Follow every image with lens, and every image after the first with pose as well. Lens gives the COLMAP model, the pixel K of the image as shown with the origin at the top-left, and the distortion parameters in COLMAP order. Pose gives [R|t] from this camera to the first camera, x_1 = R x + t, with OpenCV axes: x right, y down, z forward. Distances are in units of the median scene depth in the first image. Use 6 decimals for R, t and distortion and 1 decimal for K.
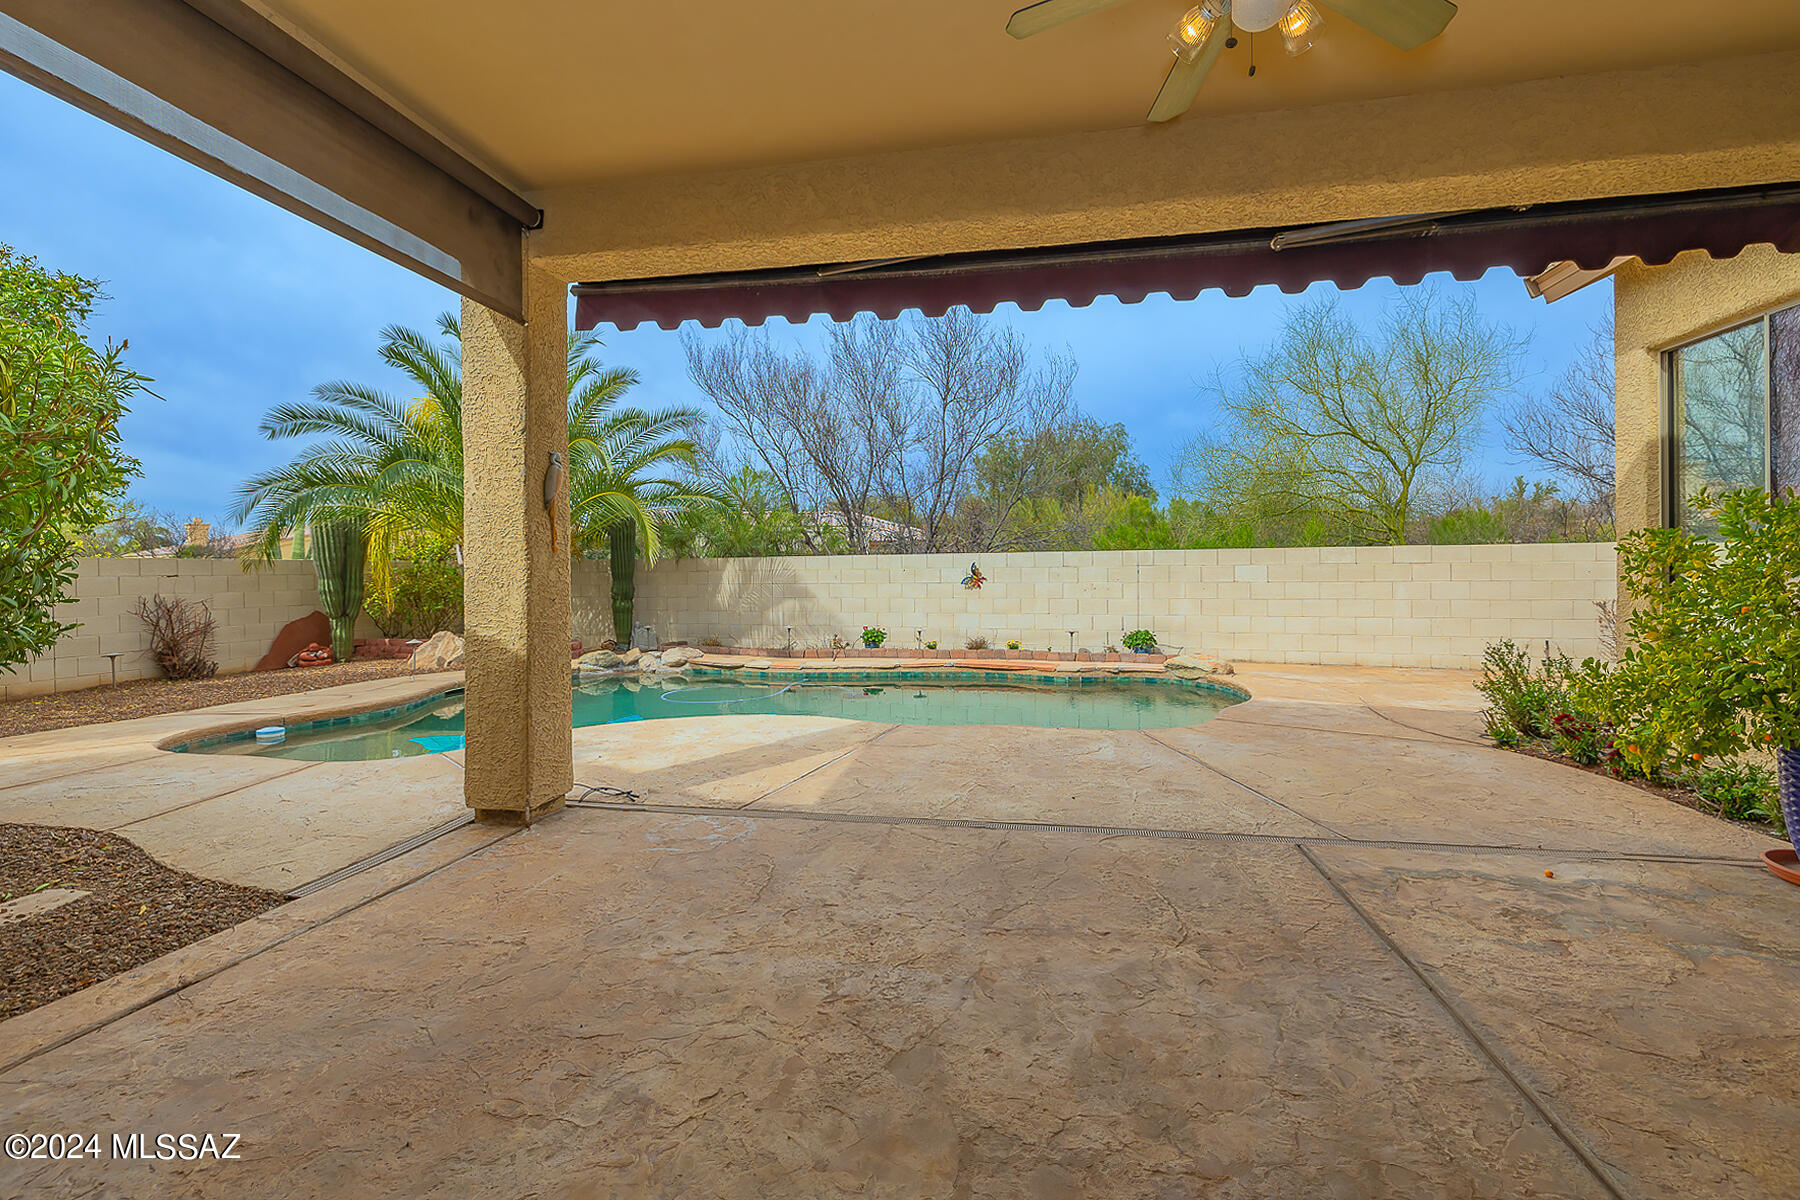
lens RADIAL K [[828.0, 0, 868.6], [0, 828.0, 576.9], [0, 0, 1]] dist [0.000514, 0.000275]
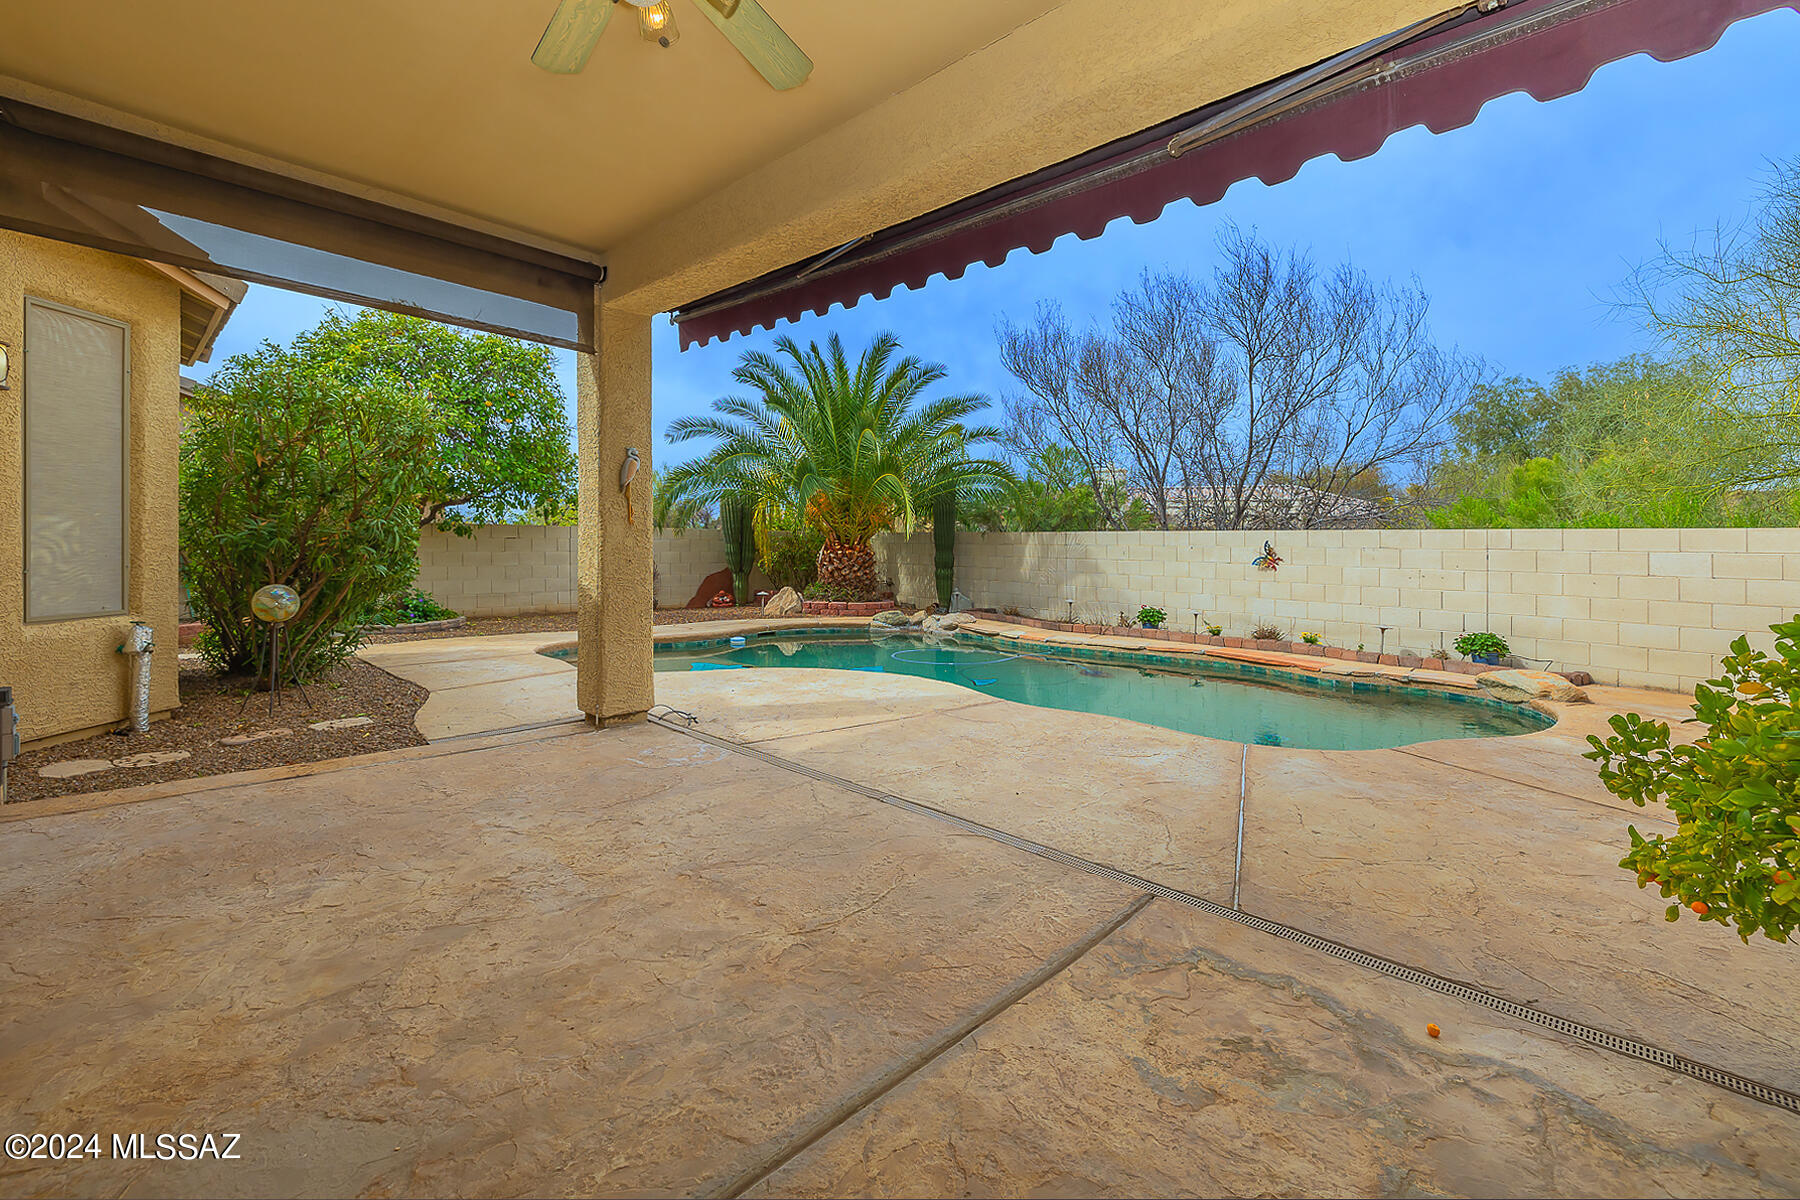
lens RADIAL K [[774.9, 0, 858.5], [0, 774.9, 548.1], [0, 0, 1]] dist [0.000693, -0.000172]
pose [[0.828219, 0.025202, -0.559838, 0.640505], [-0.026230, 0.999637, 0.006195, -0.009702], [0.559790, 0.009553, 0.828579, 0.197060]]
